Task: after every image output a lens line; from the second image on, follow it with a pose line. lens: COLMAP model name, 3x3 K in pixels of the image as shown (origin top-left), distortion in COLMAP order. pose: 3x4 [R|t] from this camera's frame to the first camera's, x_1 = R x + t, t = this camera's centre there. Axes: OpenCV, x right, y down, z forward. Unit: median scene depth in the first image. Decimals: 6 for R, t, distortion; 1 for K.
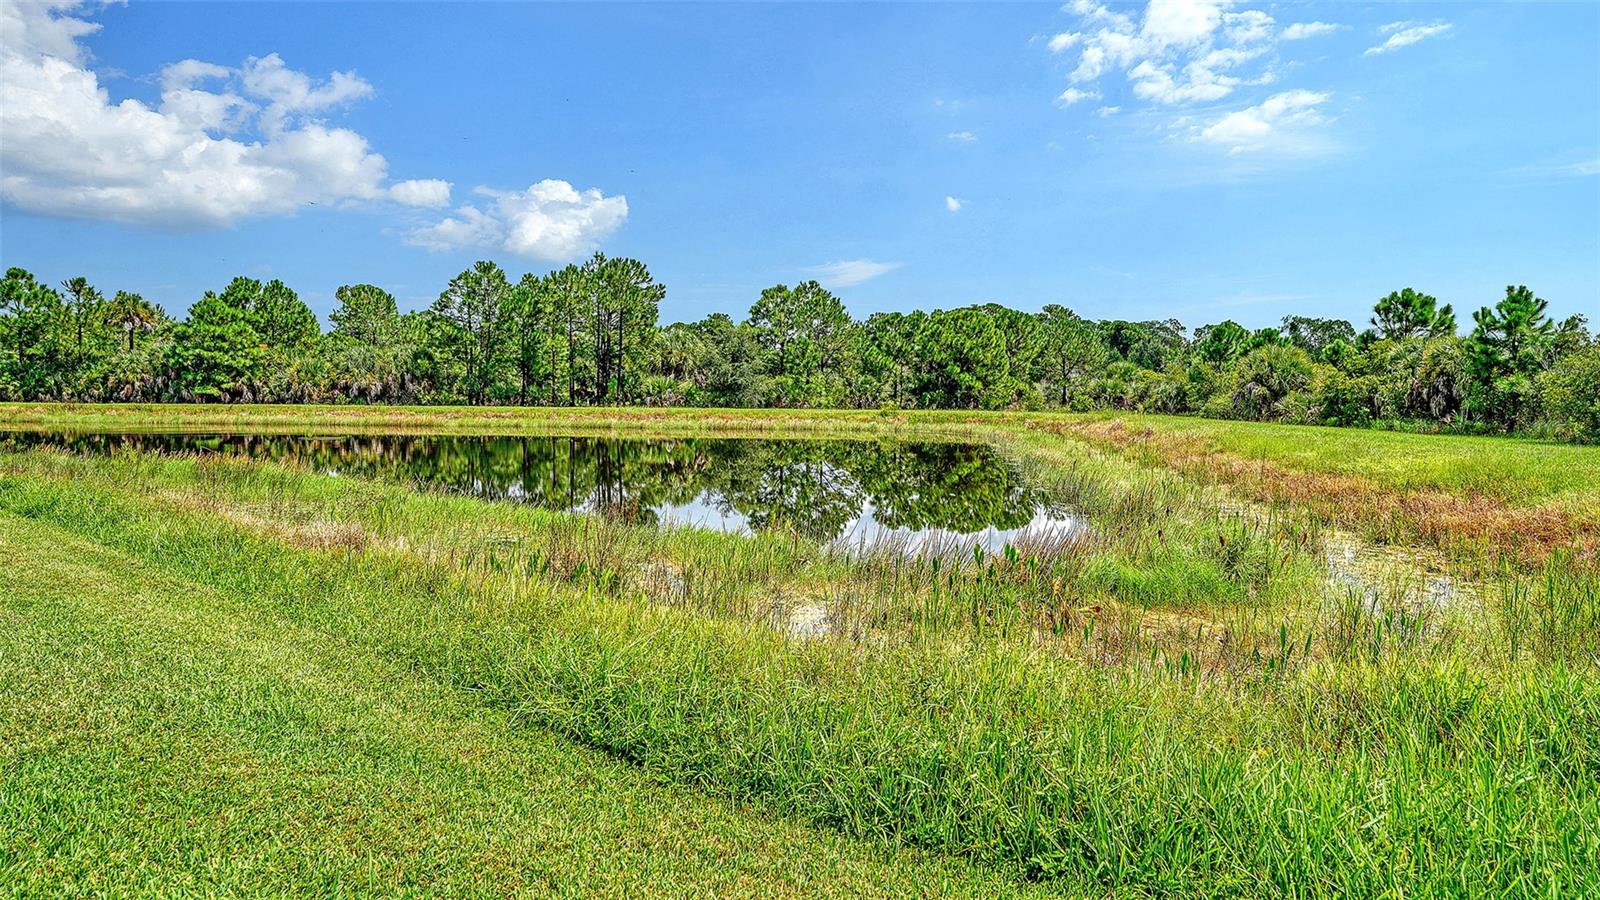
lens RADIAL K [[965.3, 0, 804.4], [0, 965.3, 498.9], [0, 0, 1]] dist [-0.029448, 0.001186]
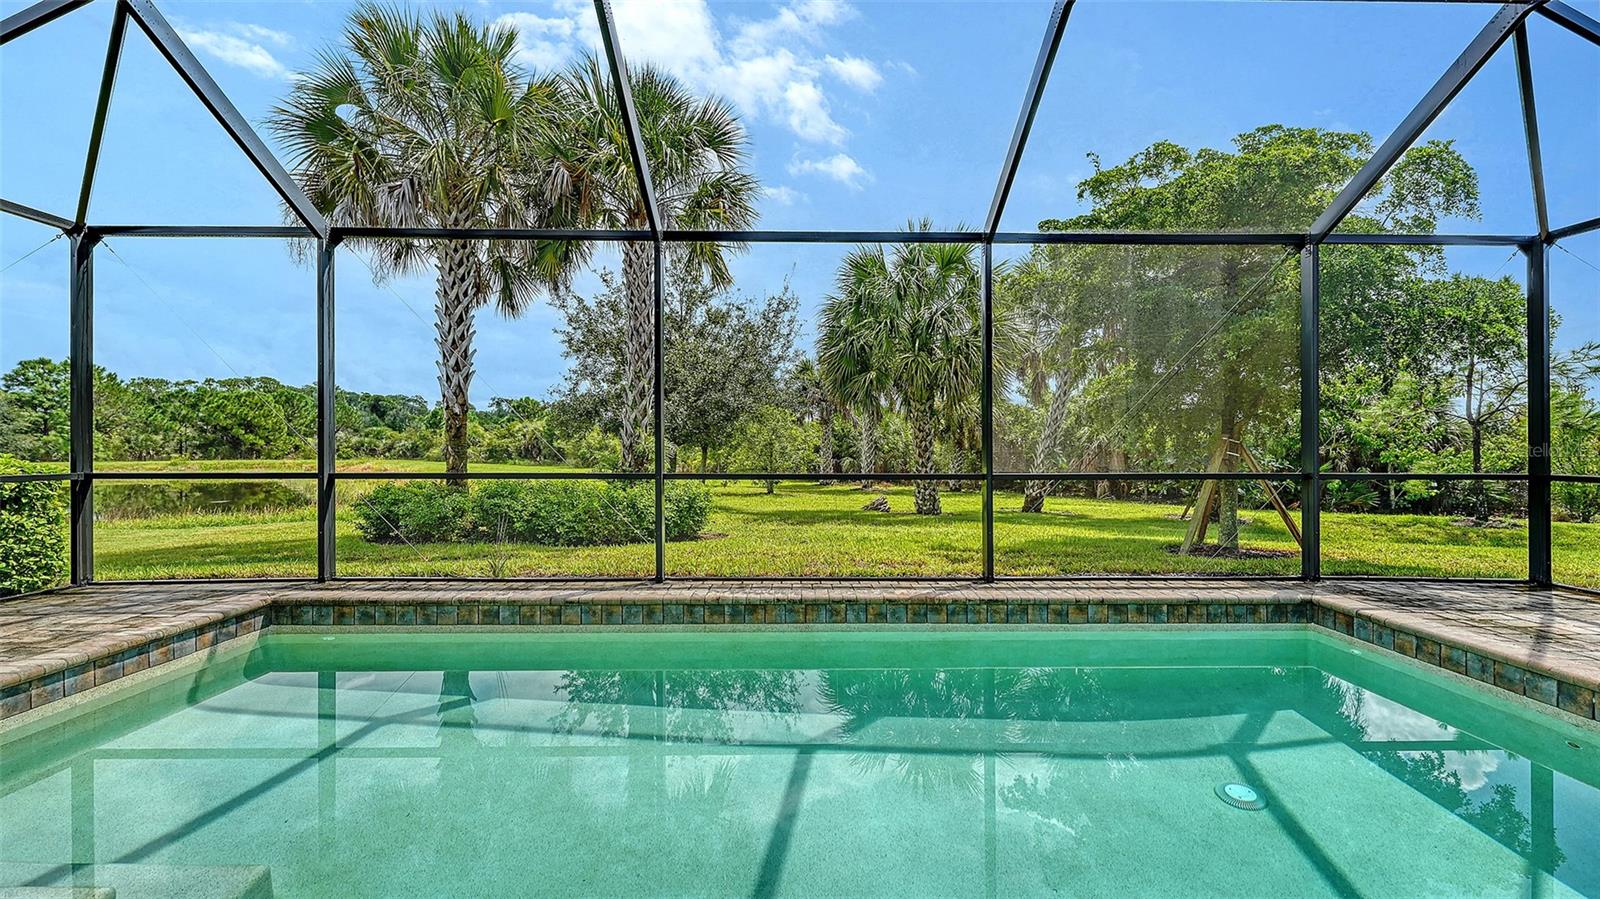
lens RADIAL K [[651.1, 0, 804.1], [0, 651.1, 435.3], [0, 0, 1]] dist [0.002620, -0.000344]
pose [[0.633176, 0.003808, 0.773998, -0.057851], [0.087572, 0.993214, -0.076526, 0.016965], [-0.769038, 0.116235, 0.628547, -0.231231]]
